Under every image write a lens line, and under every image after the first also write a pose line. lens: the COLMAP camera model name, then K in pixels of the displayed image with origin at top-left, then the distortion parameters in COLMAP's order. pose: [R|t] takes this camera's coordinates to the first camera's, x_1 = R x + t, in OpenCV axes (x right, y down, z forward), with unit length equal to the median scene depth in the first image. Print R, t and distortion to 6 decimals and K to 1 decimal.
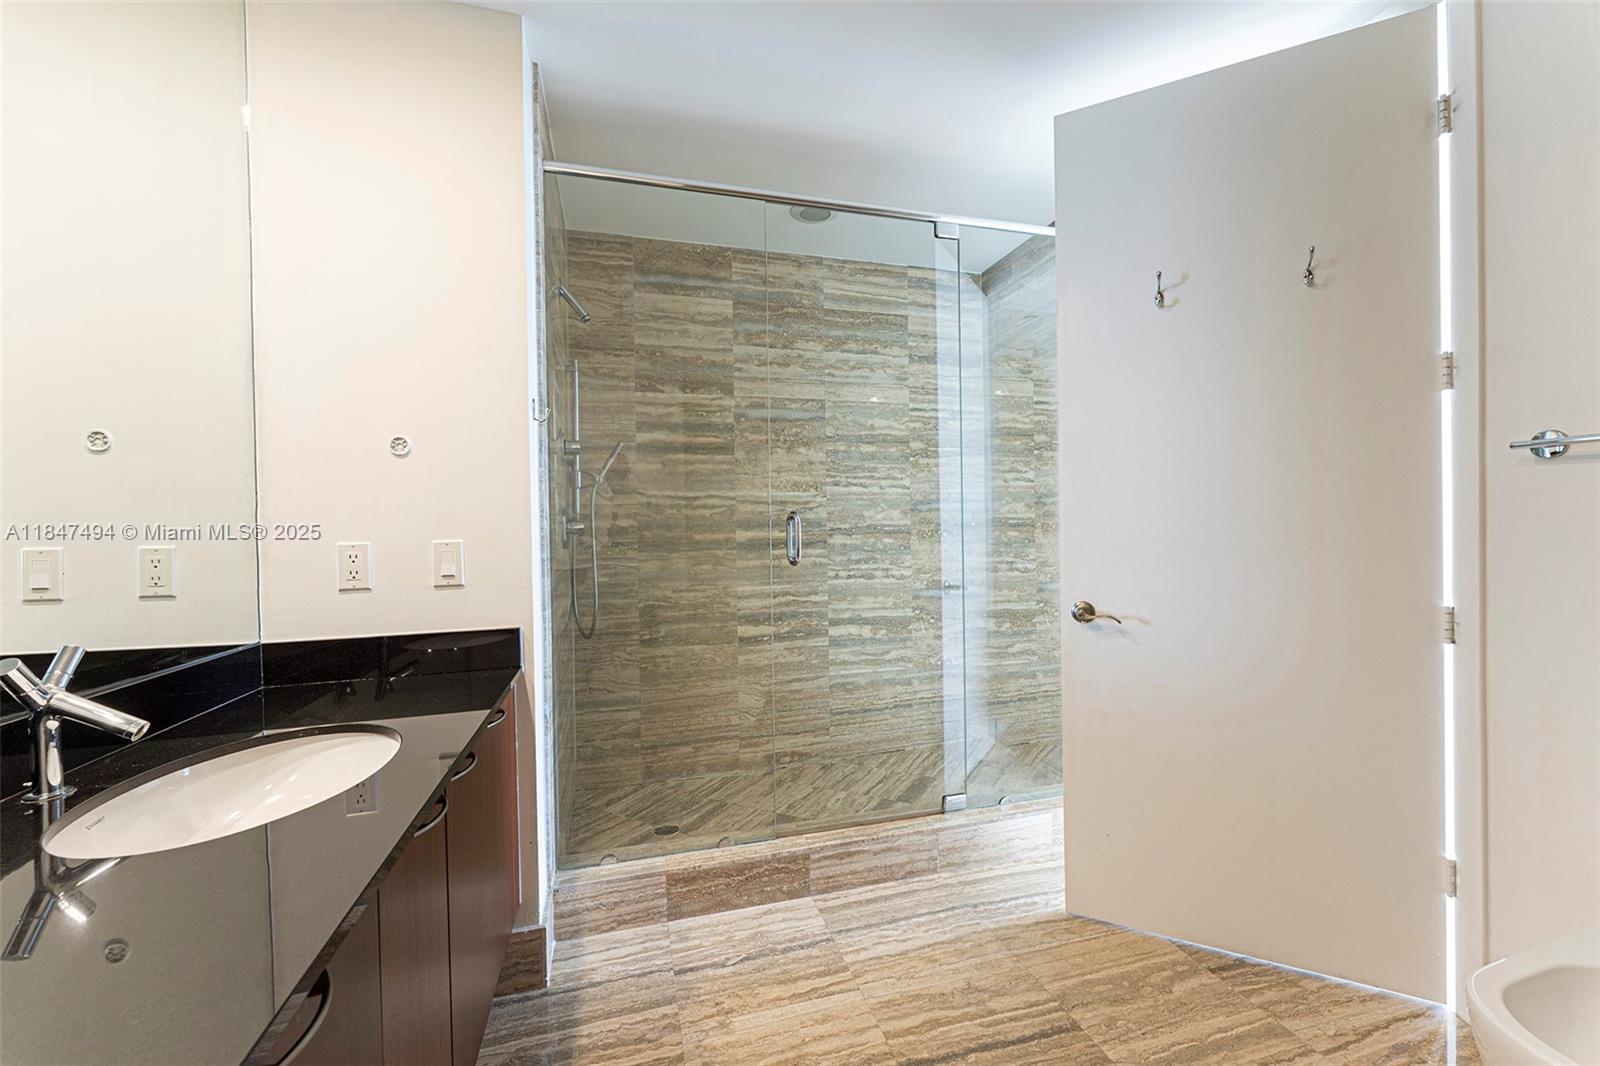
lens RADIAL K [[640.5, 0, 794.0], [0, 640.5, 534.5], [0, 0, 1]] dist [-0.000062, -0.000403]
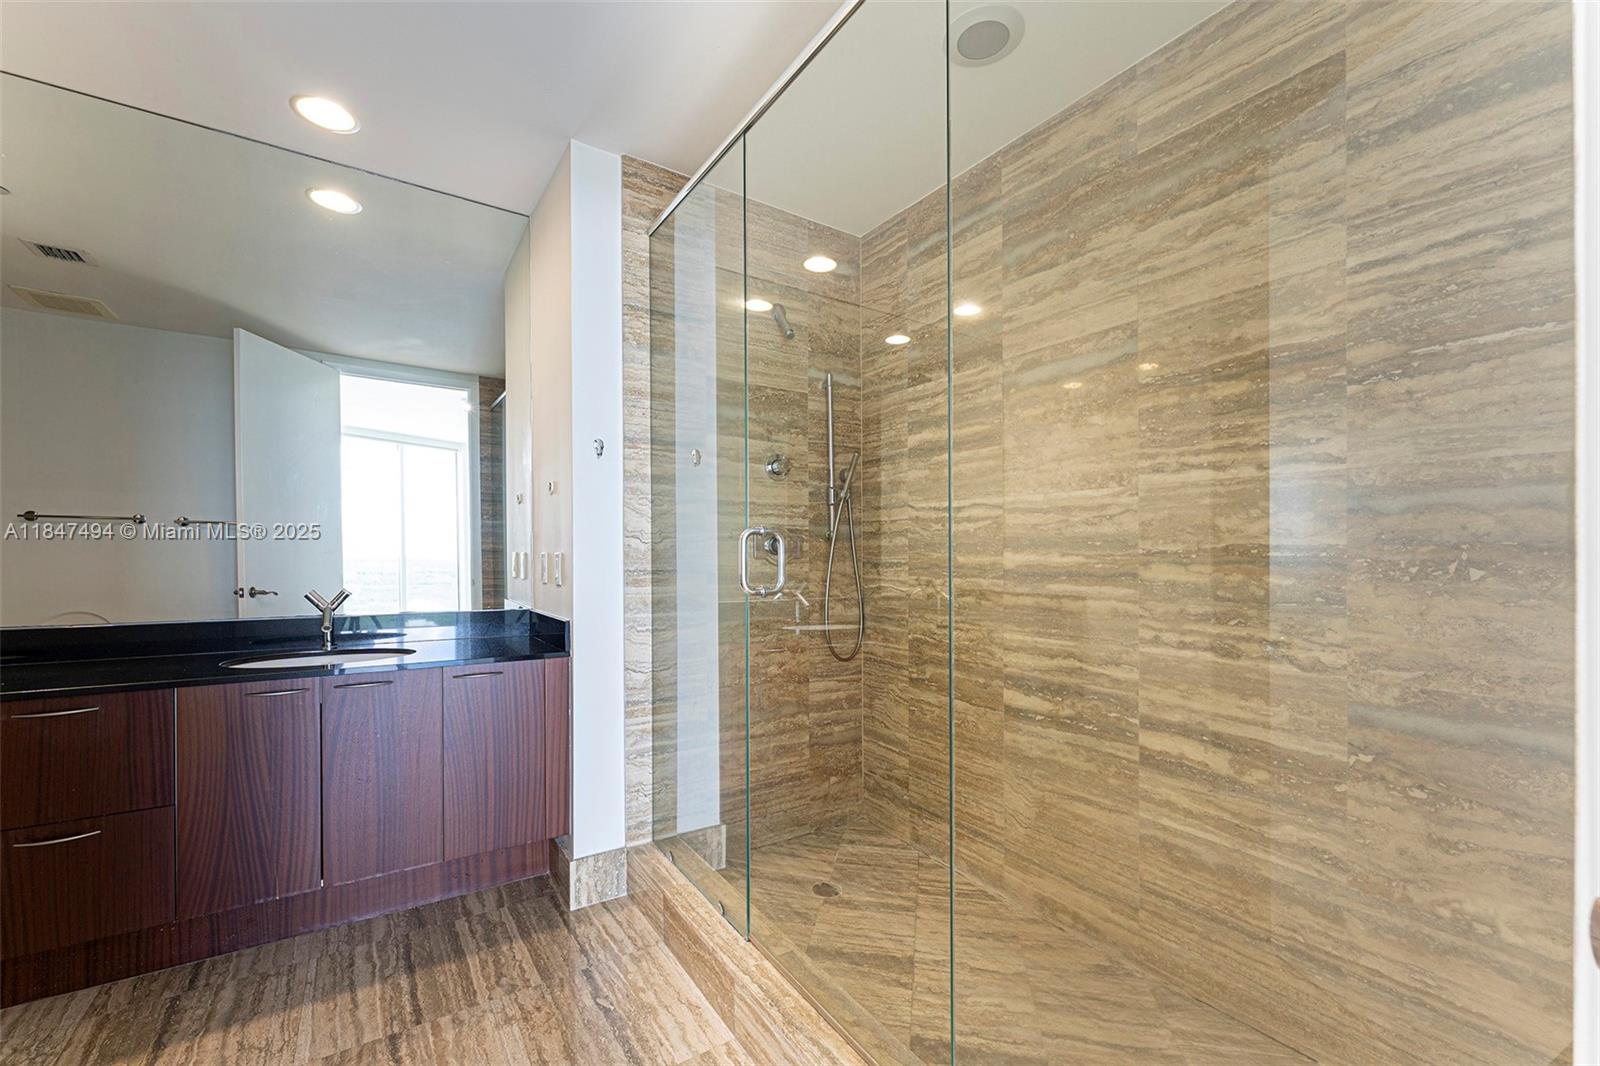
lens RADIAL K [[640.5, 0, 777.8], [0, 640.5, 558.4], [0, 0, 1]] dist [-0.000062, -0.000403]
pose [[0.300756, 0.027180, -0.953314, 0.498599], [-0.020740, 0.999544, 0.021955, -0.009455], [0.953475, 0.013169, 0.301183, 0.547049]]
